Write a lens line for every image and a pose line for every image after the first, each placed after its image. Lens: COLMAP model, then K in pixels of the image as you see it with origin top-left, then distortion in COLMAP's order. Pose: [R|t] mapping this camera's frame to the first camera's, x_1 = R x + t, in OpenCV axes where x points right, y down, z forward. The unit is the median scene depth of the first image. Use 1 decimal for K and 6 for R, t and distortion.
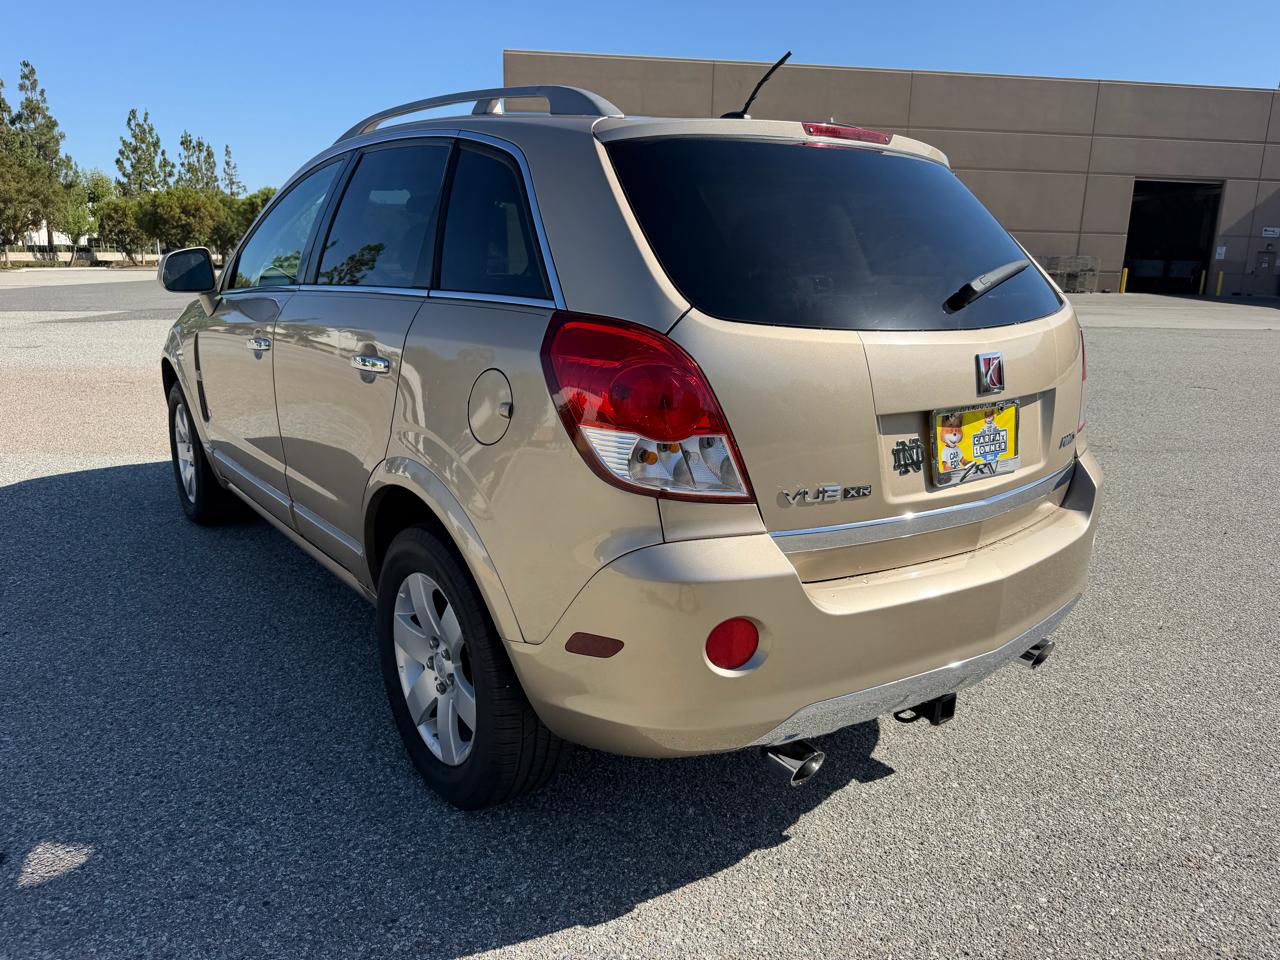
lens RADIAL K [[908.1, 0, 647.1], [0, 908.1, 480.7], [0, 0, 1]] dist [0.018553, -0.032384]
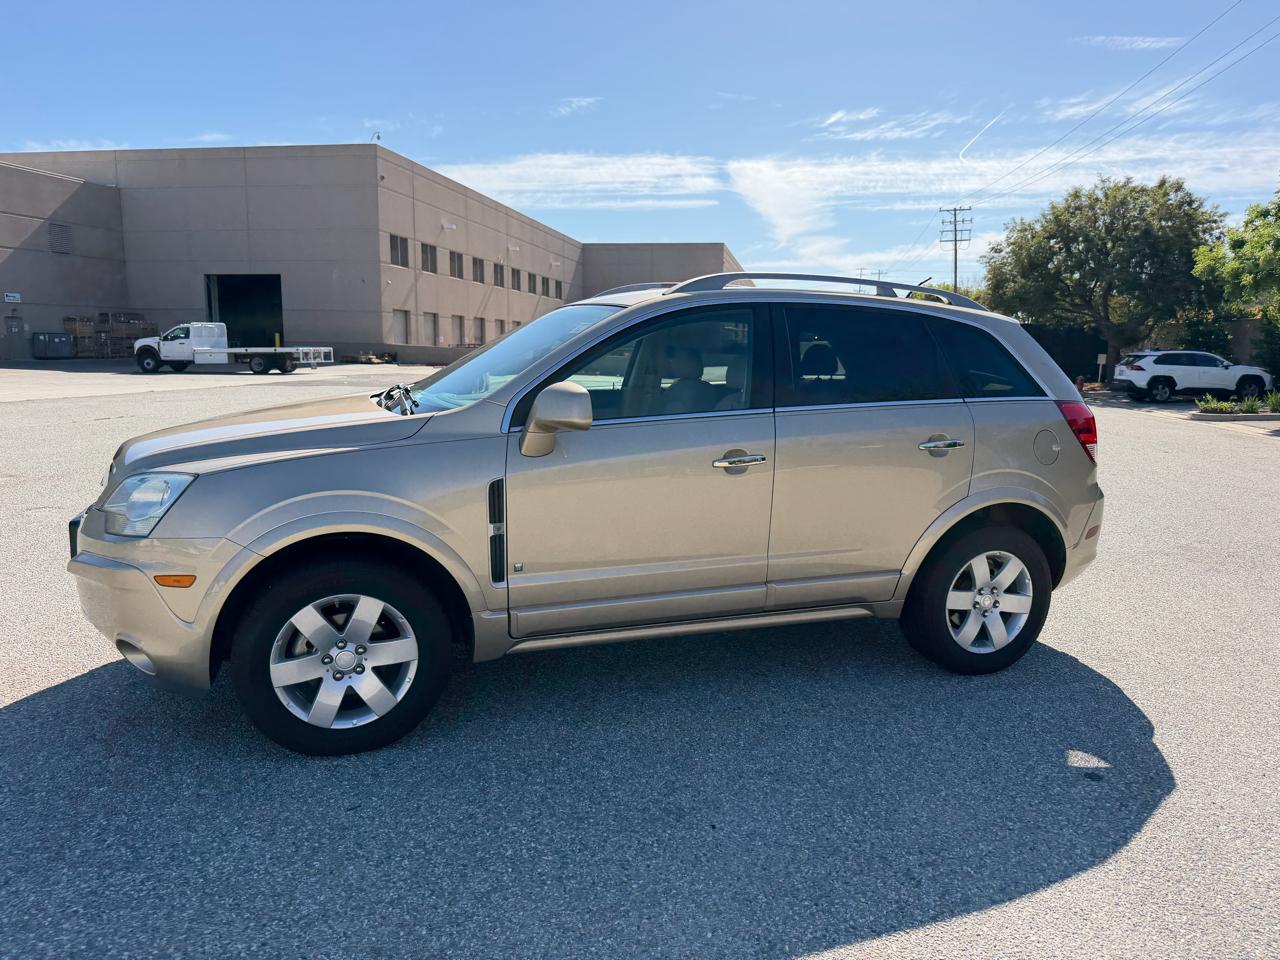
lens RADIAL K [[908.1, 0, 656.2], [0, 908.1, 489.7], [0, 0, 1]] dist [0.018553, -0.032384]
pose [[0.281820, -0.169417, 0.944391, -2.286140], [0.218731, 0.969713, 0.108687, -0.387731], [-0.934202, 0.175938, 0.310342, 1.104788]]
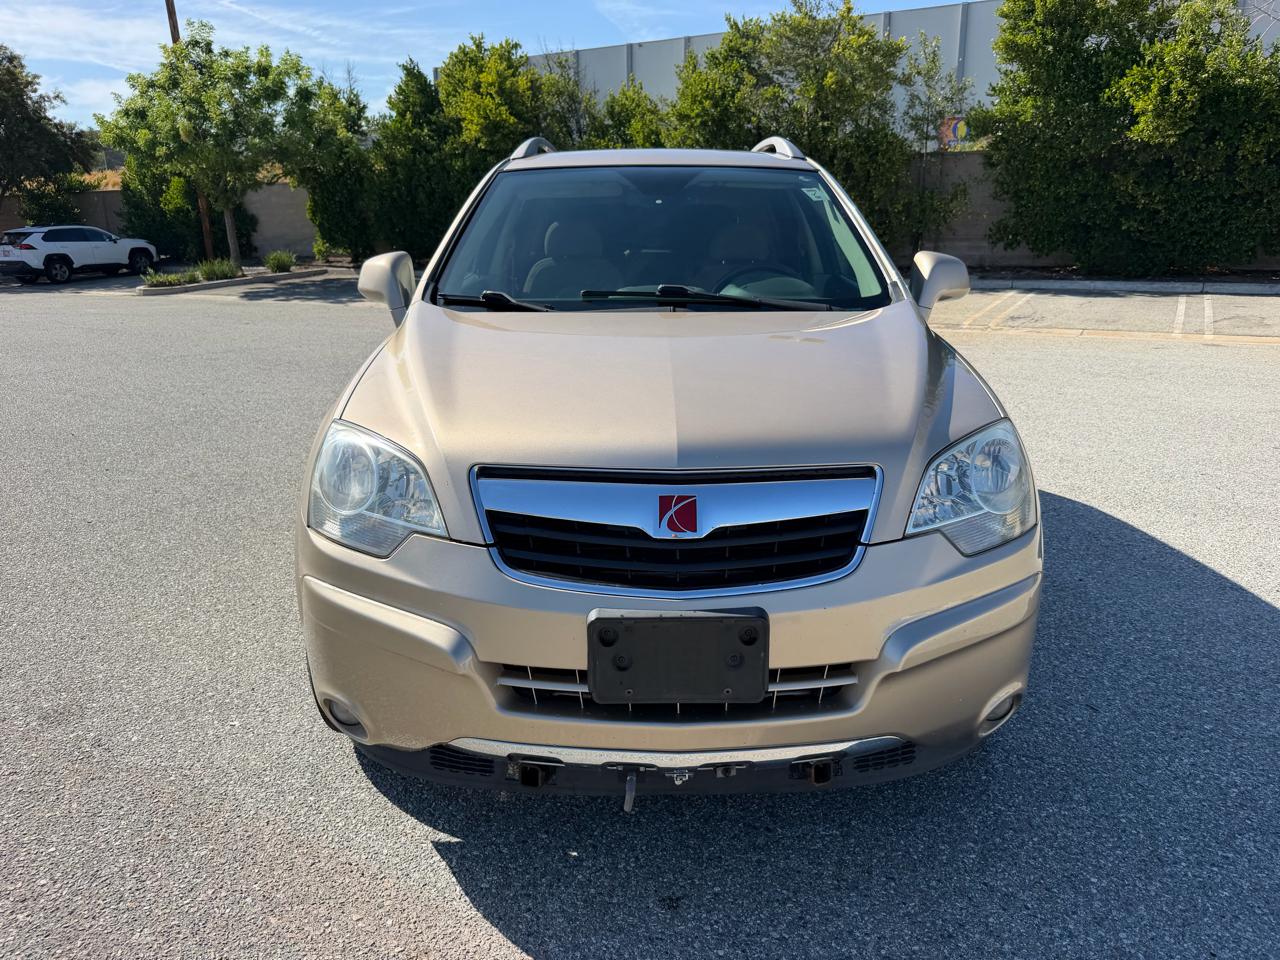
lens RADIAL K [[908.1, 0, 647.6], [0, 908.1, 474.9], [0, 0, 1]] dist [0.018553, -0.032384]
pose [[-0.800614, -0.171869, 0.574002, -1.388745], [0.141078, 0.876976, 0.459359, -0.861946], [-0.582336, 0.448748, -0.677872, 3.145725]]
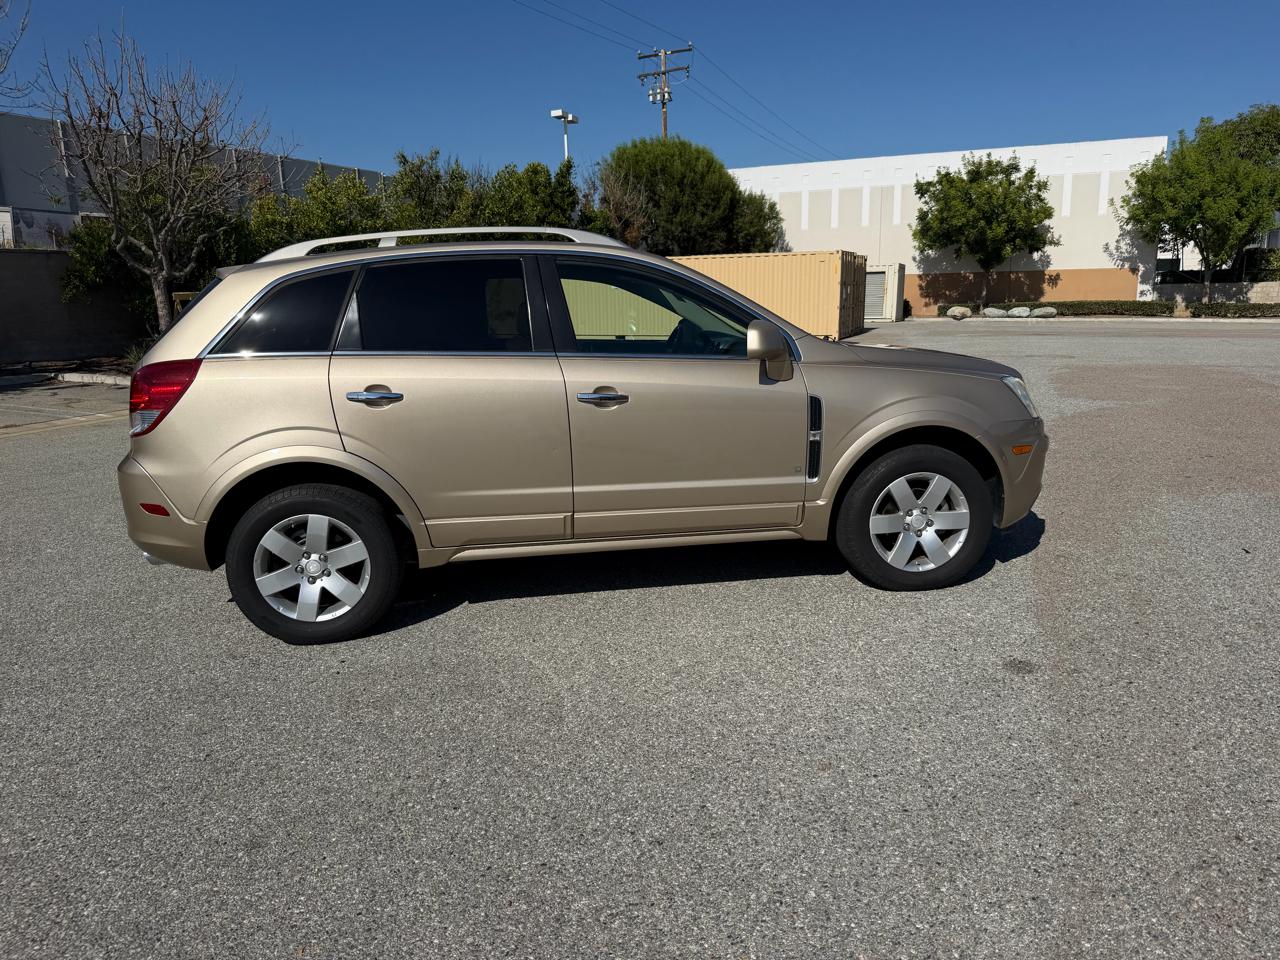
lens RADIAL K [[908.1, 0, 651.3], [0, 908.1, 488.0], [0, 0, 1]] dist [0.018553, -0.032384]
pose [[-0.495478, 0.174535, -0.850905, 1.657076], [-0.194316, 0.932506, 0.304422, -0.763913], [0.846607, 0.316179, -0.428121, 2.948327]]
